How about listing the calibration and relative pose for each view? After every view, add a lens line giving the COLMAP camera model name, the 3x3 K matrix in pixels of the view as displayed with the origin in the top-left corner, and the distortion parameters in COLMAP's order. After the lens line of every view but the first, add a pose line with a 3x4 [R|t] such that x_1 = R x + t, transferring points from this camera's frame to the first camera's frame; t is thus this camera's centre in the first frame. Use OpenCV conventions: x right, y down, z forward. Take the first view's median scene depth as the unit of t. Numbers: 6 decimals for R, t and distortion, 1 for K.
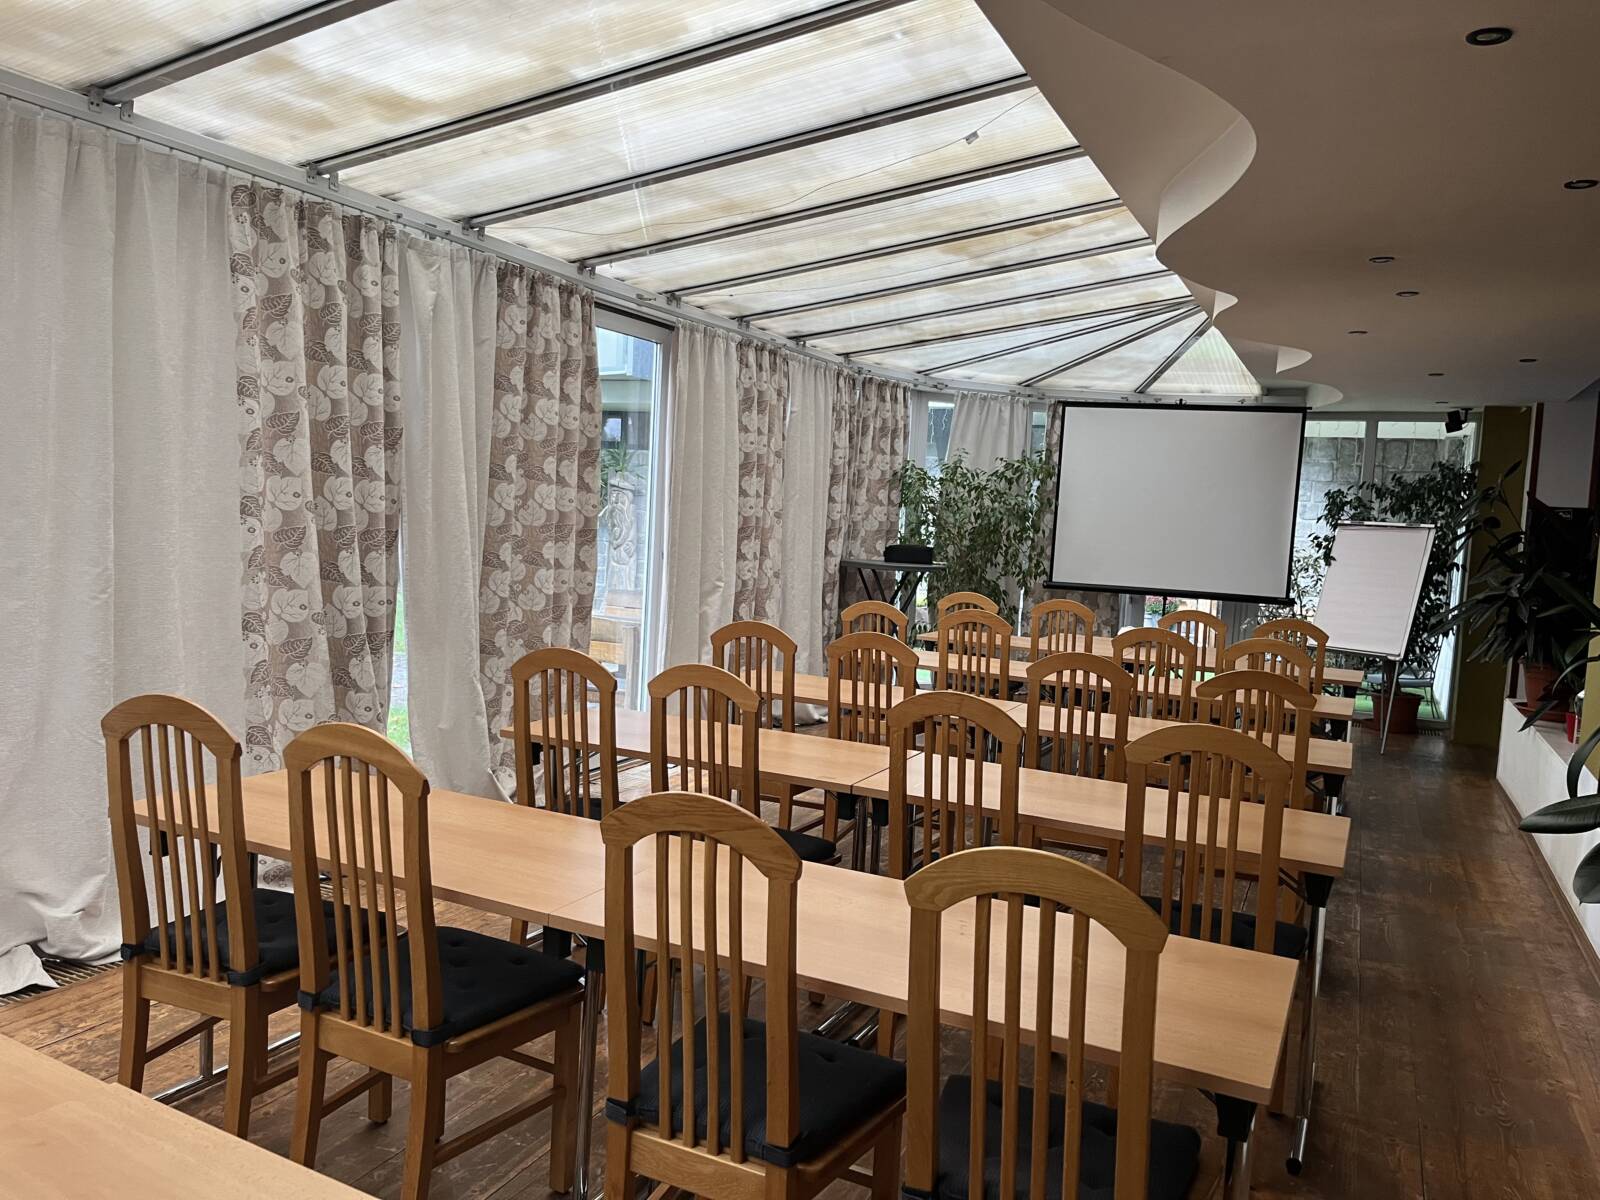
lens RADIAL K [[1198.3, 0, 800.0], [0, 1198.3, 600.0], [0, 0, 1]] dist [0.061308, -0.004039]
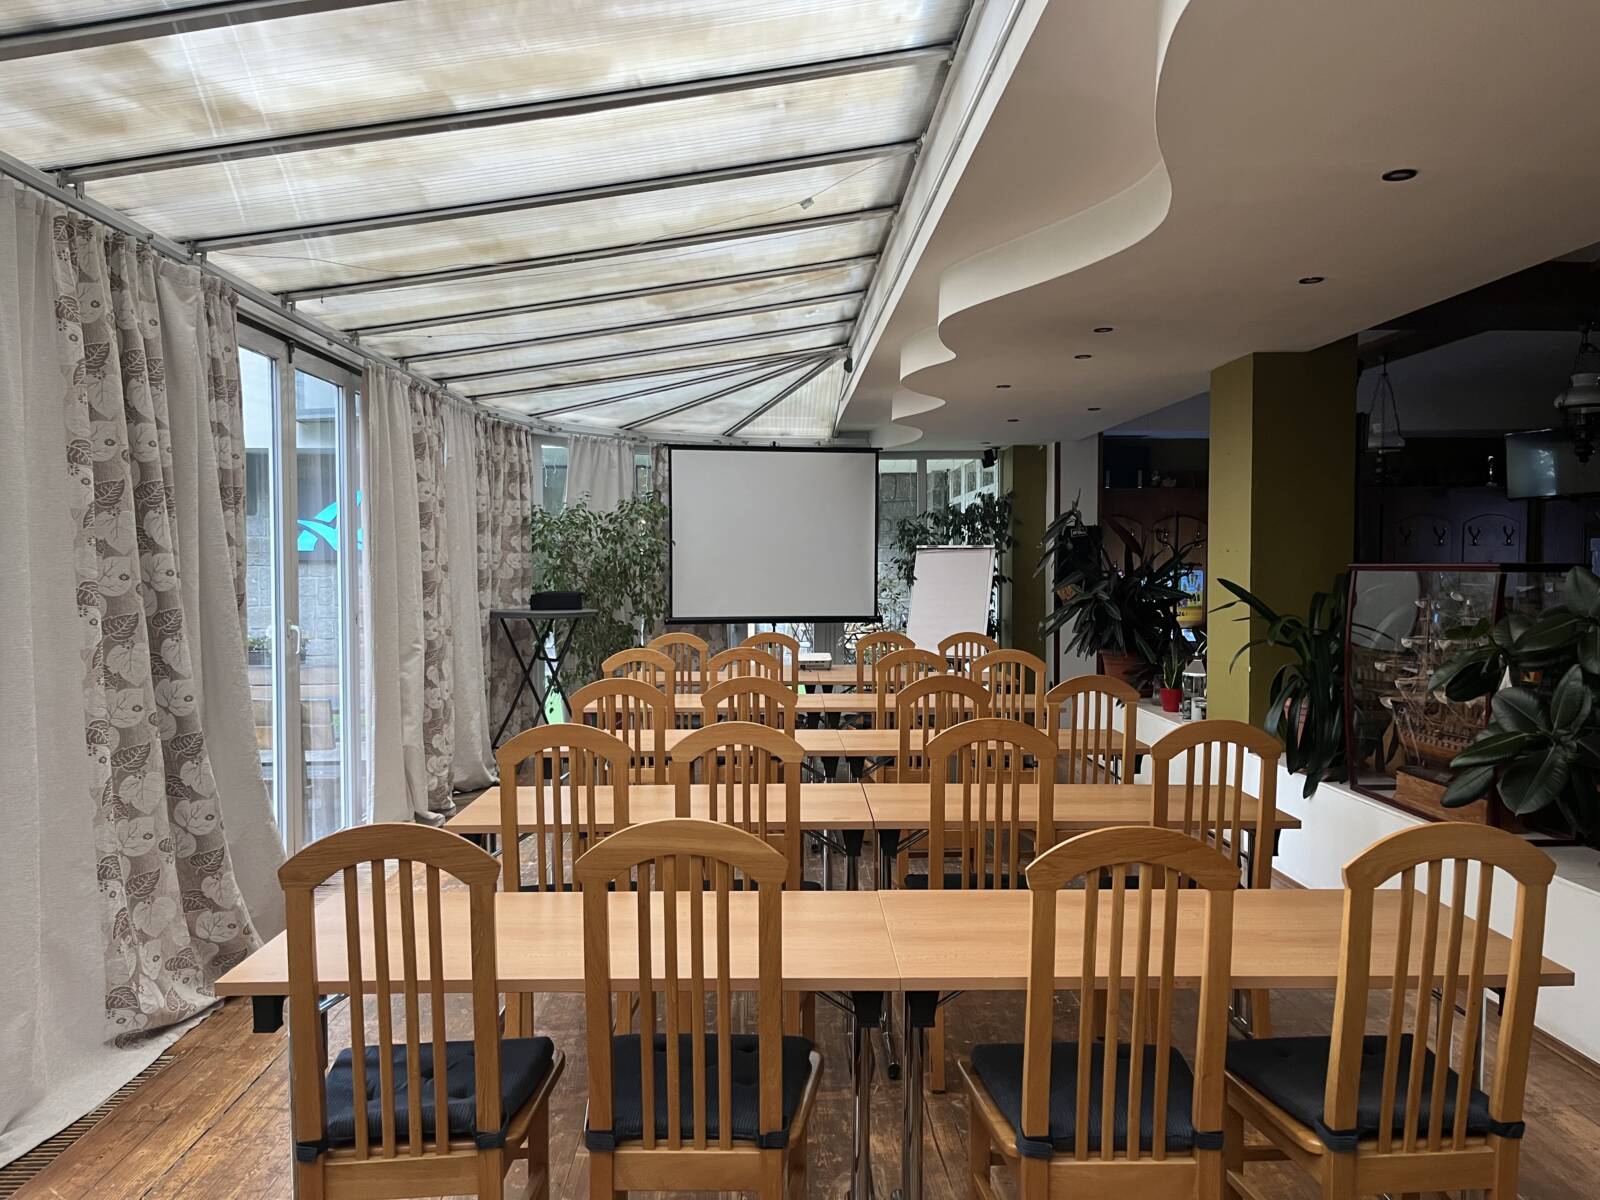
lens RADIAL K [[1194.9, 0, 800.0], [0, 1194.9, 600.0], [0, 0, 1]] dist [0.010661, -0.004711]
pose [[0.885247, -0.072067, 0.459504, -0.180651], [0.086386, 0.996210, -0.010182, -0.011190], [-0.457028, 0.048709, 0.888118, 0.040237]]
